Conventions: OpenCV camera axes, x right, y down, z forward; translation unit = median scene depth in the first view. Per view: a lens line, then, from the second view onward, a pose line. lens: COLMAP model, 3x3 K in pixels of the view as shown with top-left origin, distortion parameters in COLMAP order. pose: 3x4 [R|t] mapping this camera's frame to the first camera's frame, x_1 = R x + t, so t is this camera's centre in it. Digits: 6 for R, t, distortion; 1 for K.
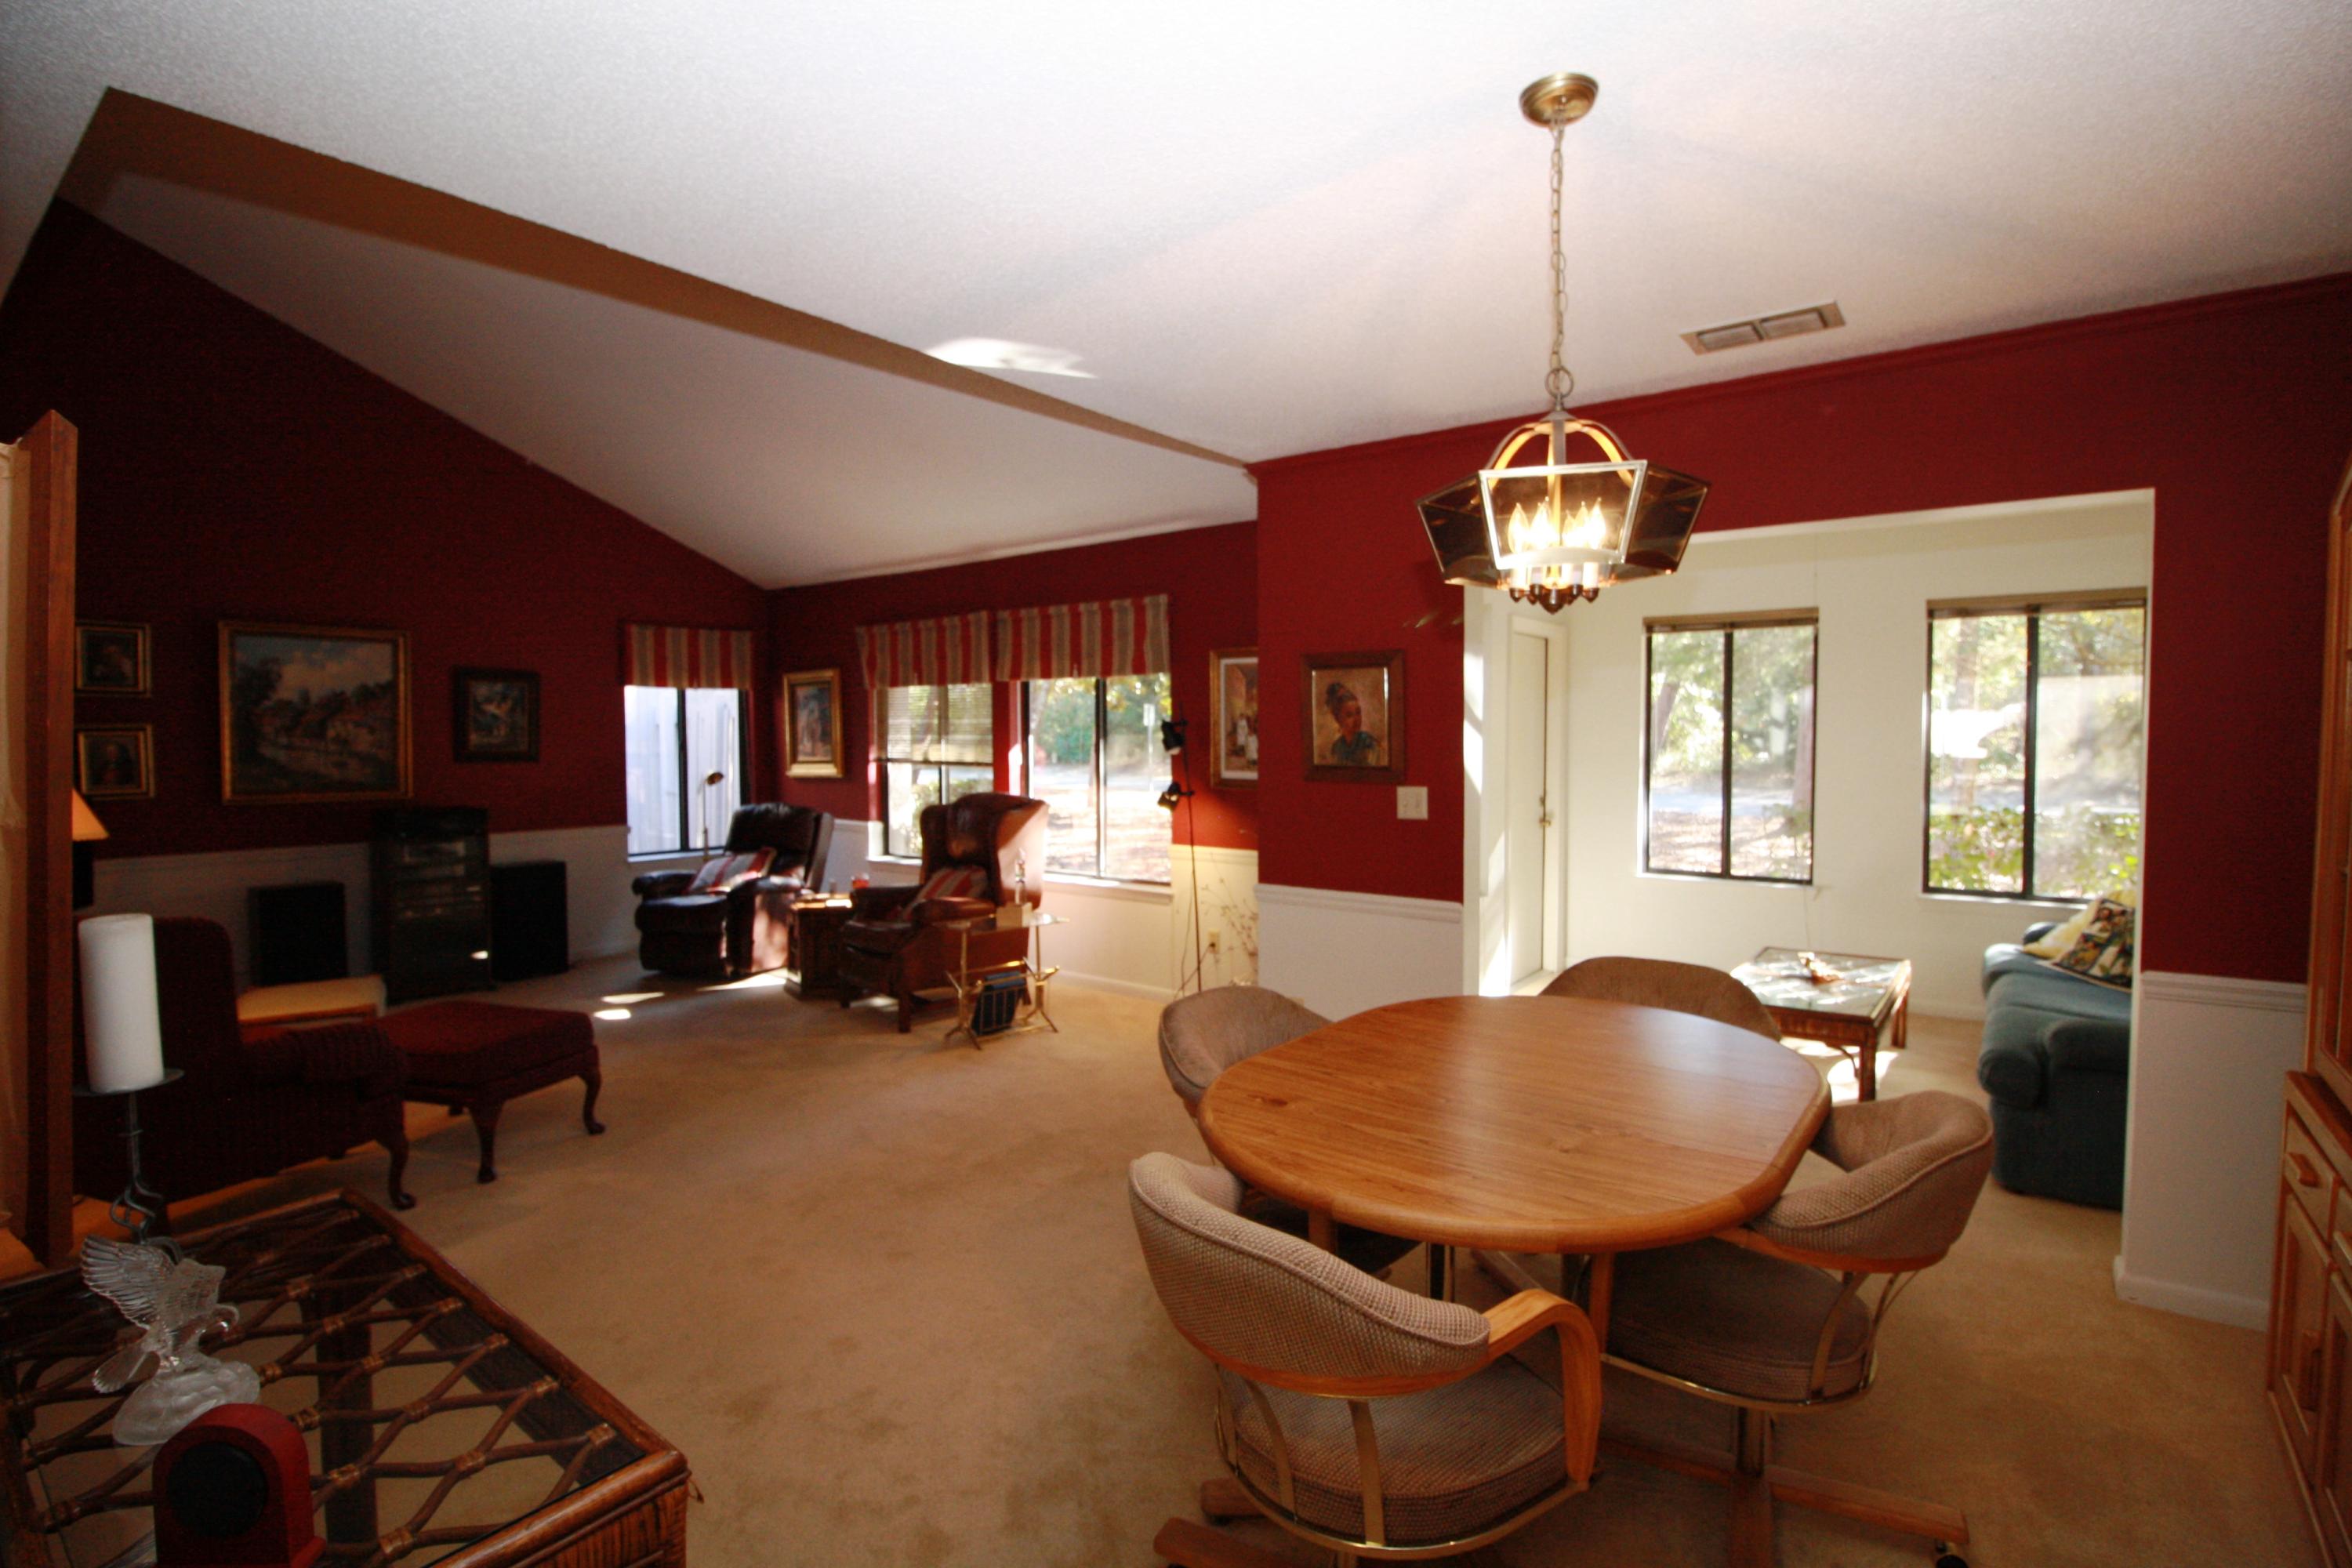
lens RADIAL K [[1113.9, 0, 1194.1], [0, 1113.9, 770.3], [0, 0, 1]] dist [0.010360, -0.019859]
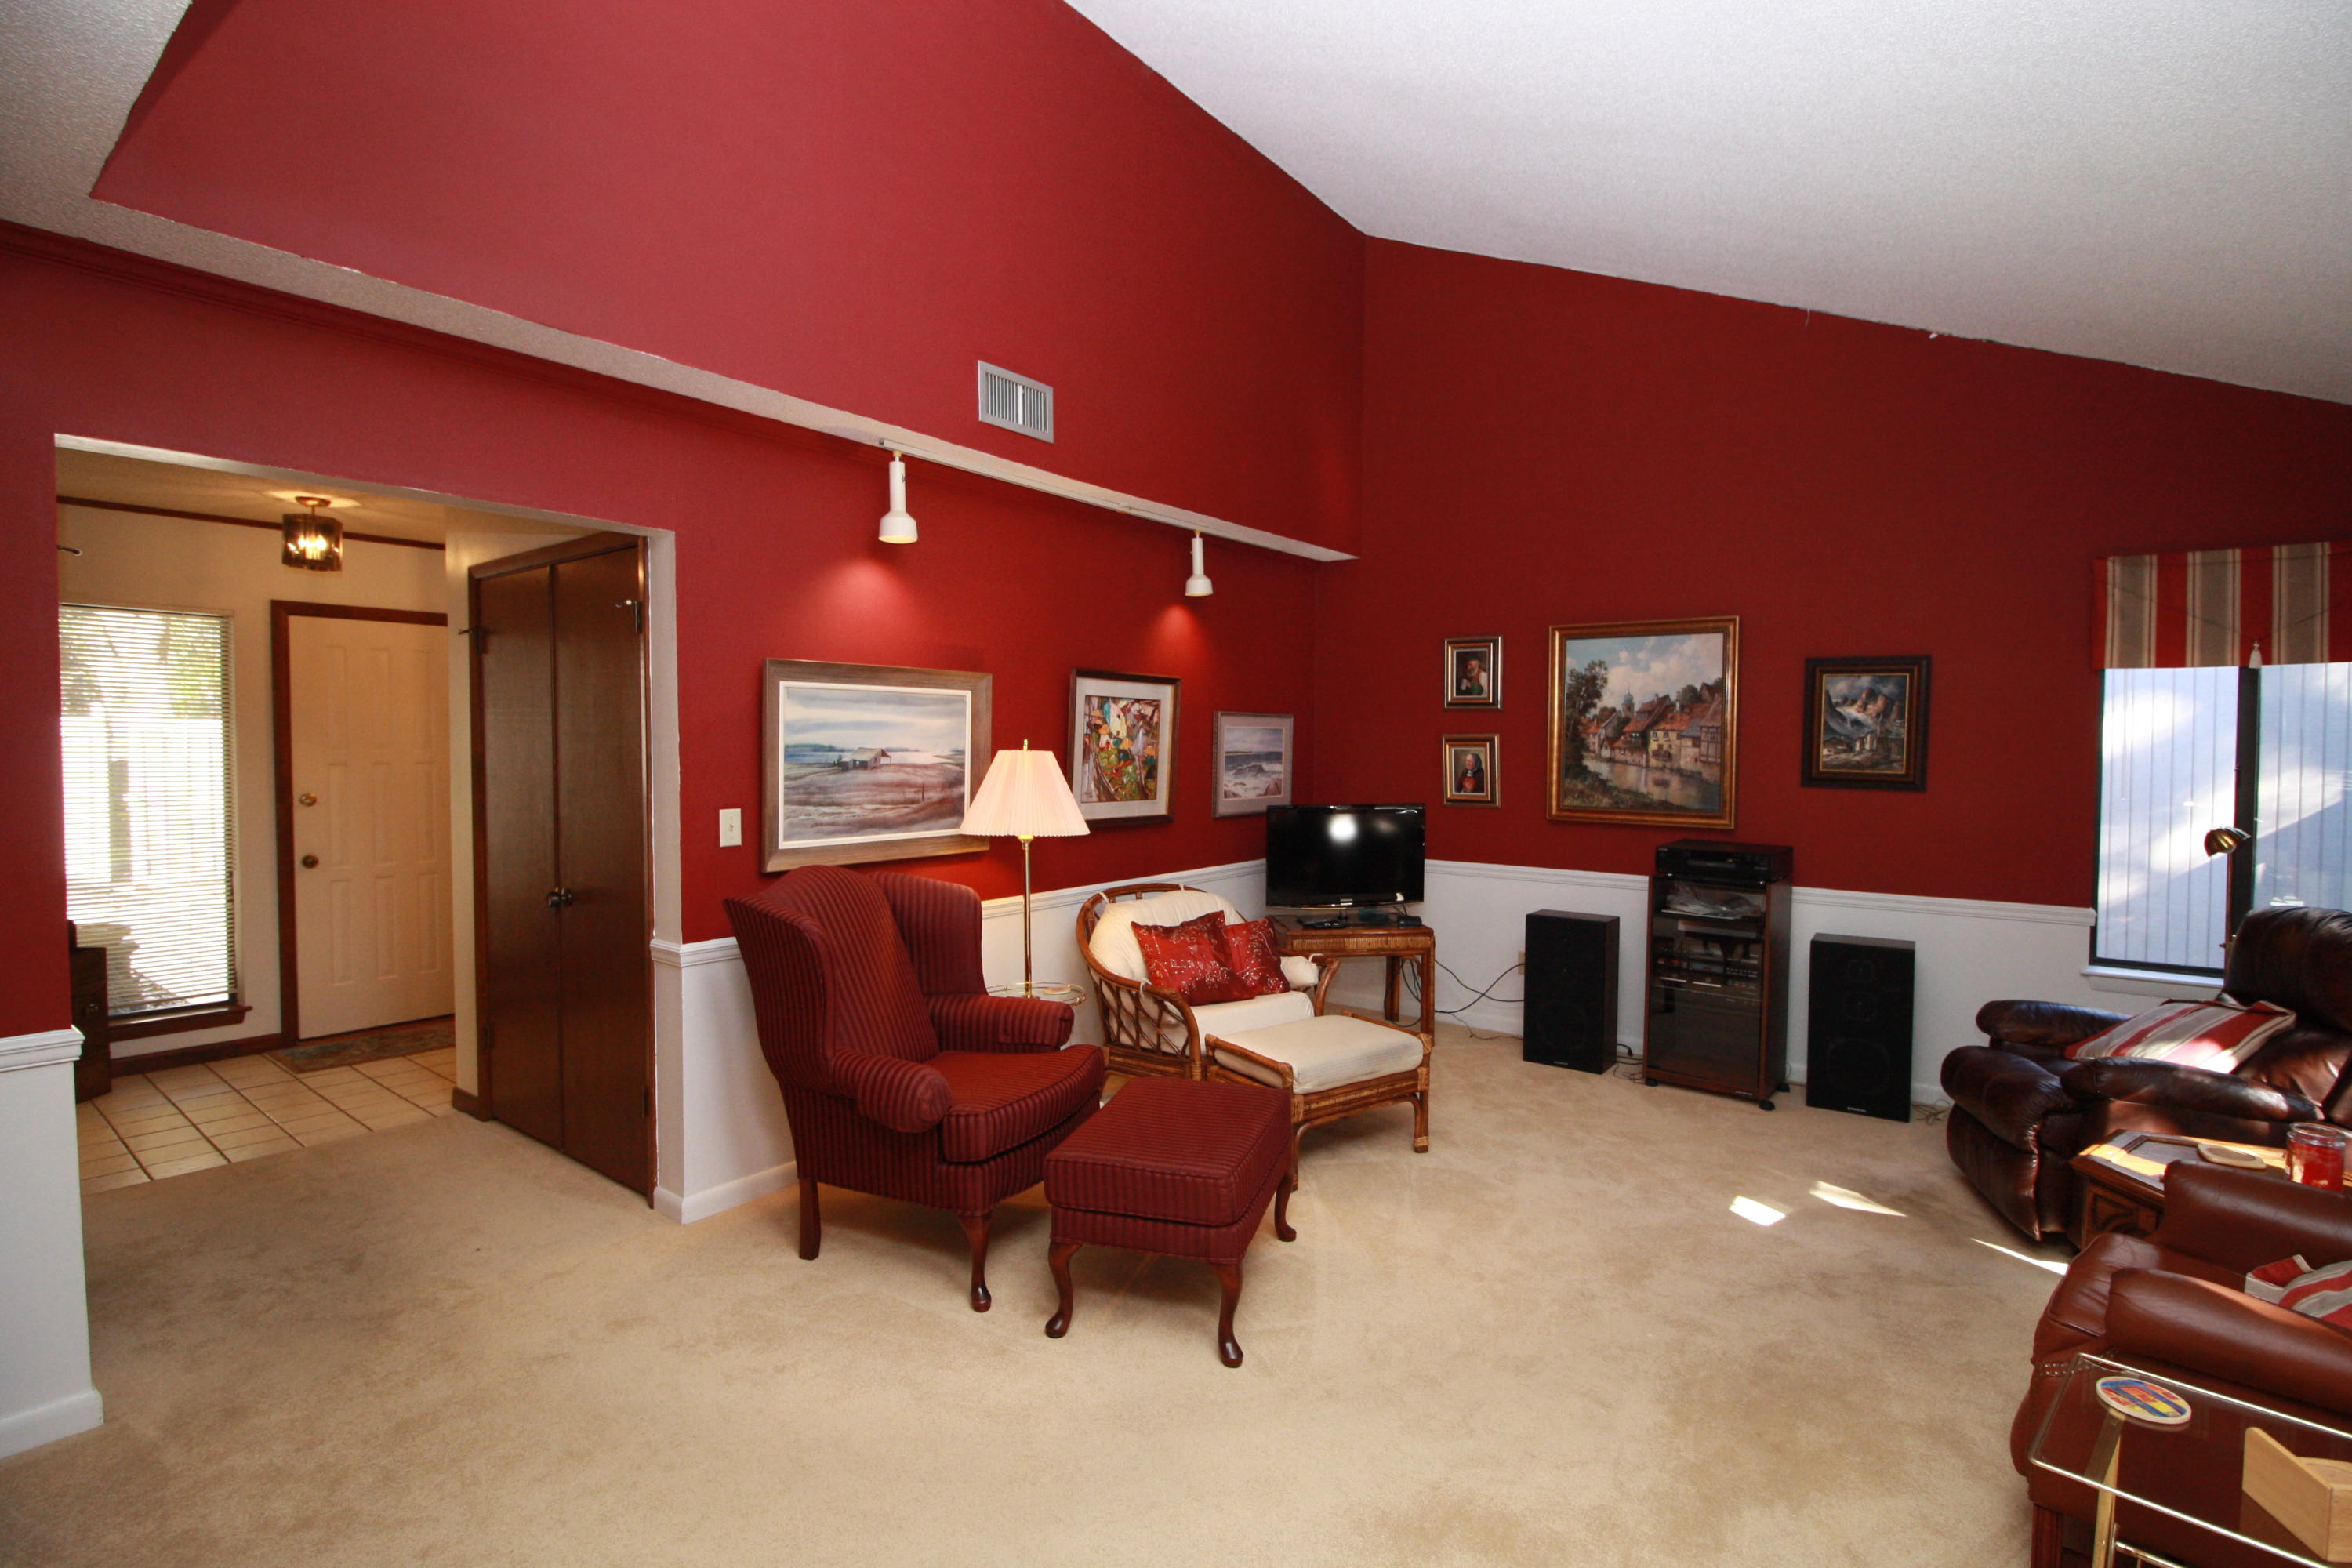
lens RADIAL K [[1113.9, 0, 1194.1], [0, 1113.9, 770.3], [0, 0, 1]] dist [0.010360, -0.019859]
pose [[-0.004565, 0.027170, -0.999620, 0.073575], [-0.041313, 0.998772, 0.027336, -0.022071], [0.999136, 0.041422, -0.003437, 0.624560]]
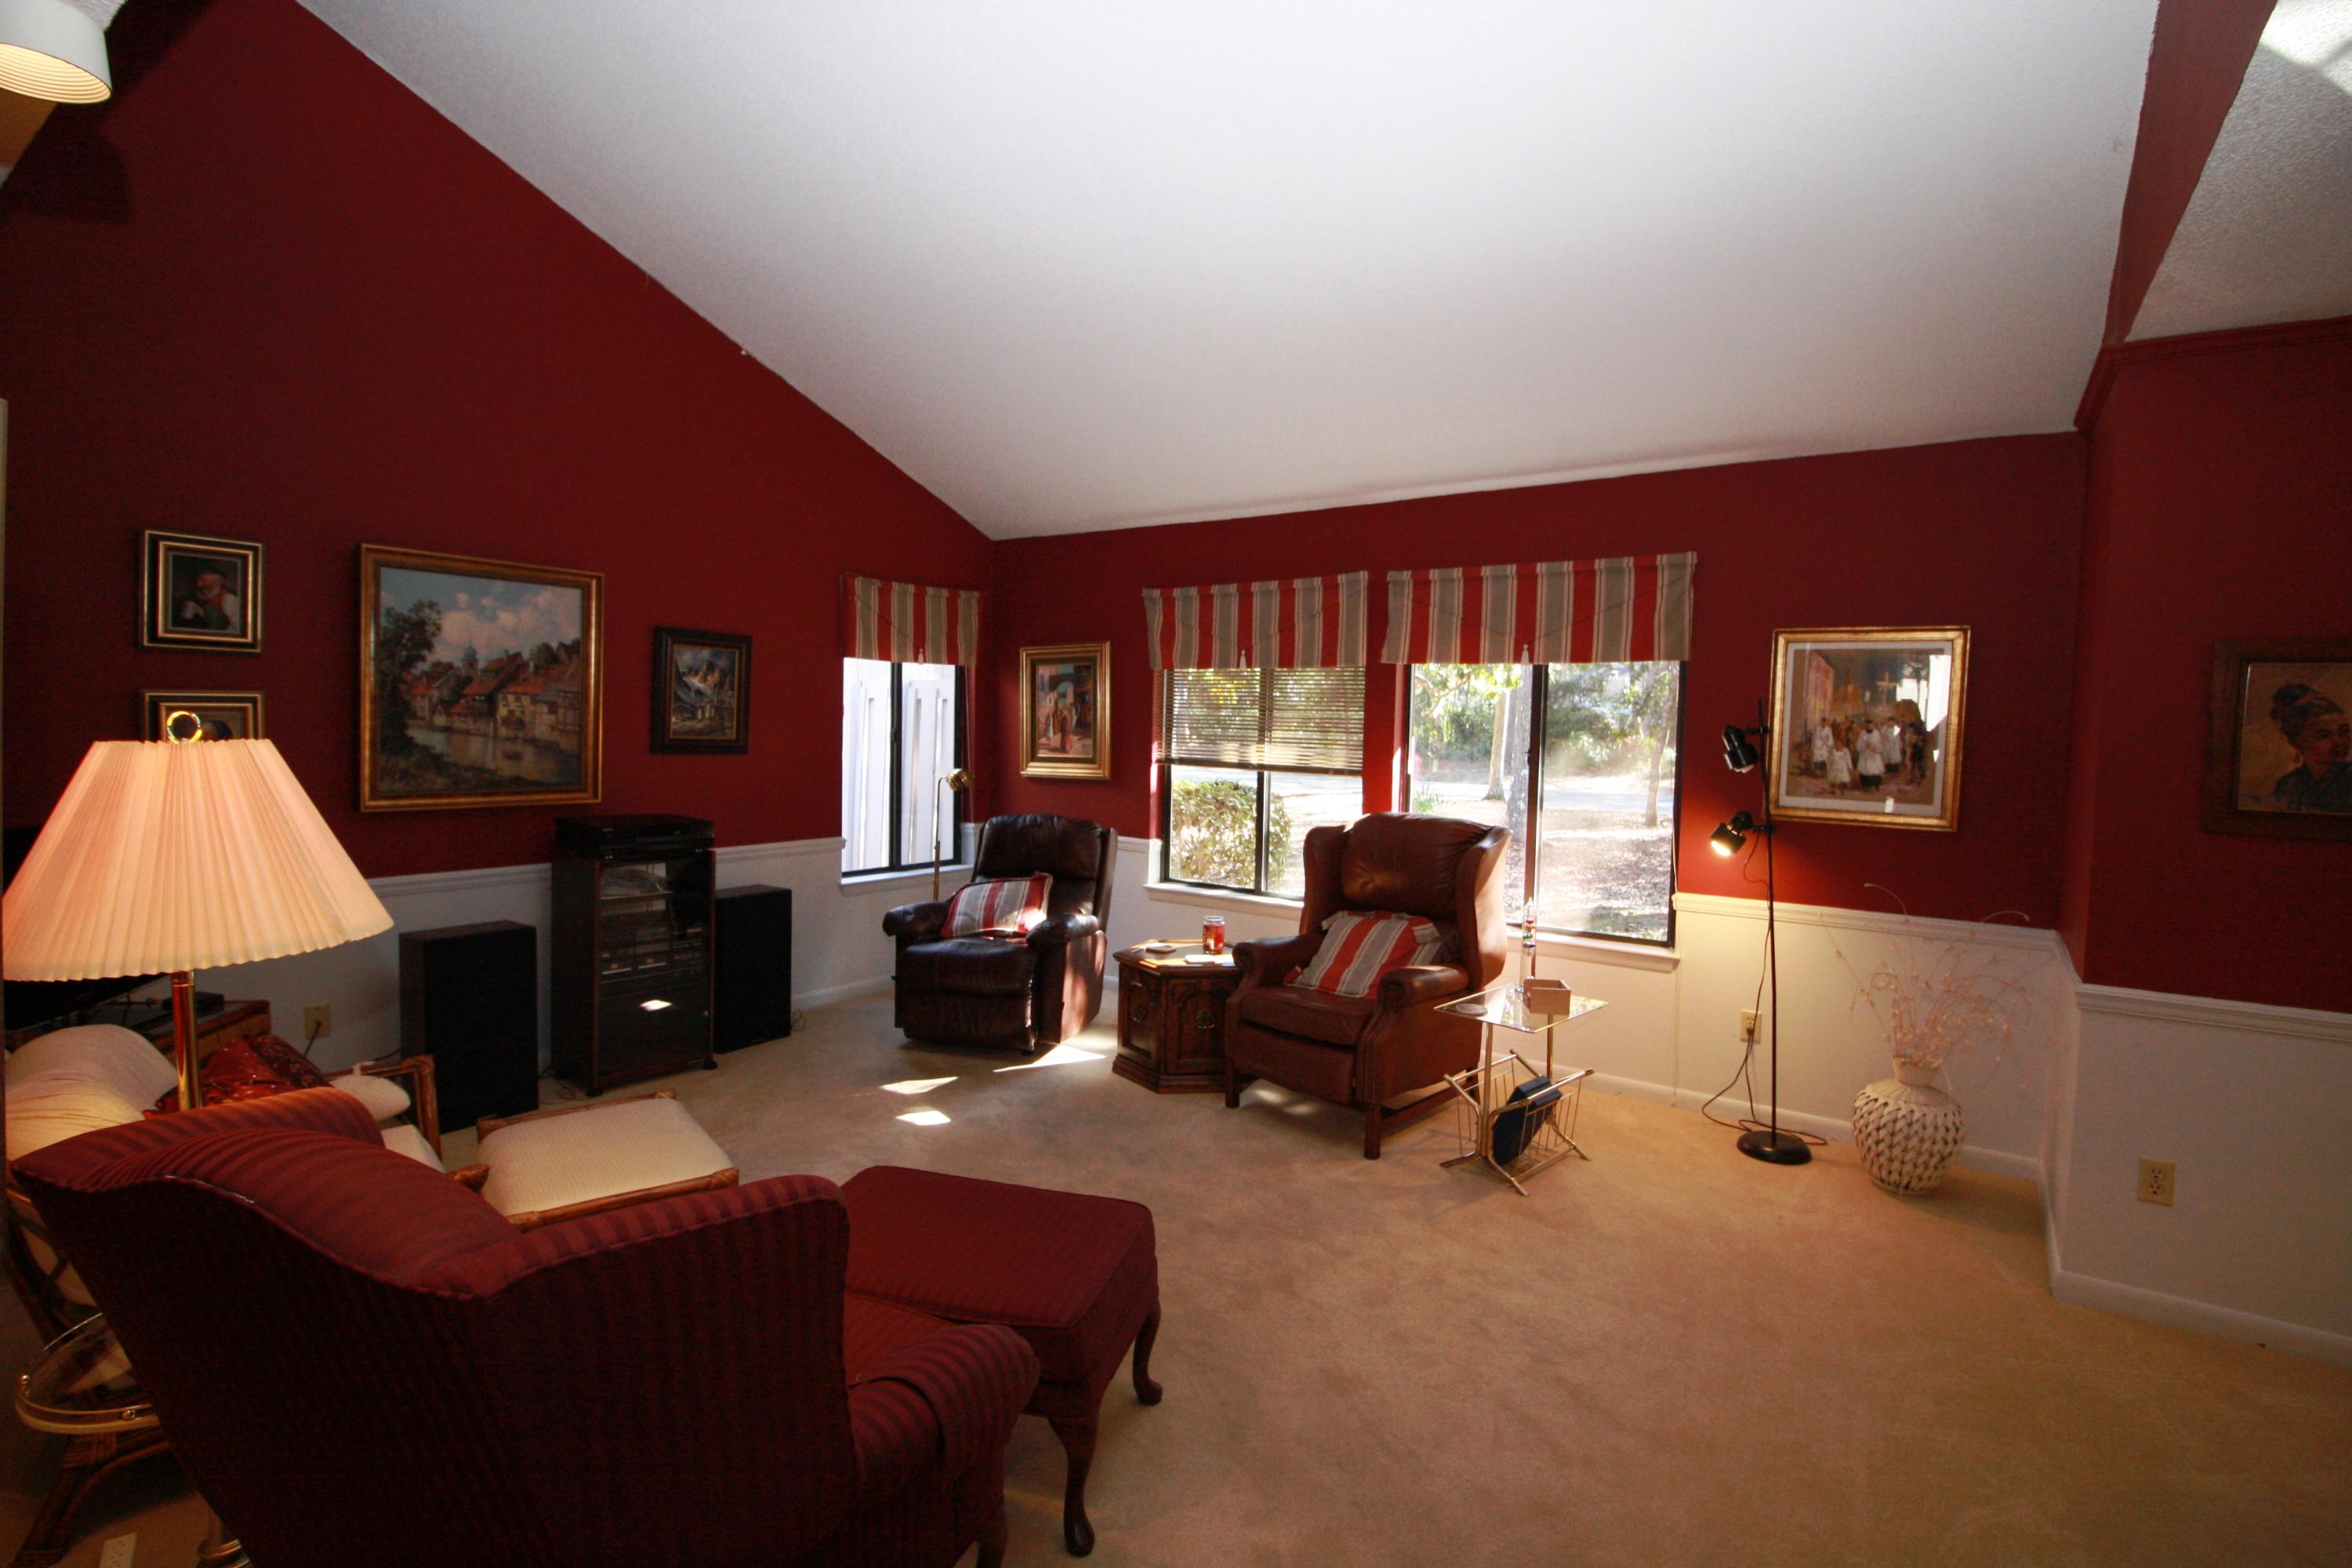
lens RADIAL K [[1113.9, 0, 1194.1], [0, 1113.9, 770.3], [0, 0, 1]] dist [0.010360, -0.019859]
pose [[0.998760, 0.023664, 0.043797, -0.348020], [-0.024180, 0.999644, 0.011284, -0.013702], [-0.043514, -0.012329, 0.998977, 0.256876]]
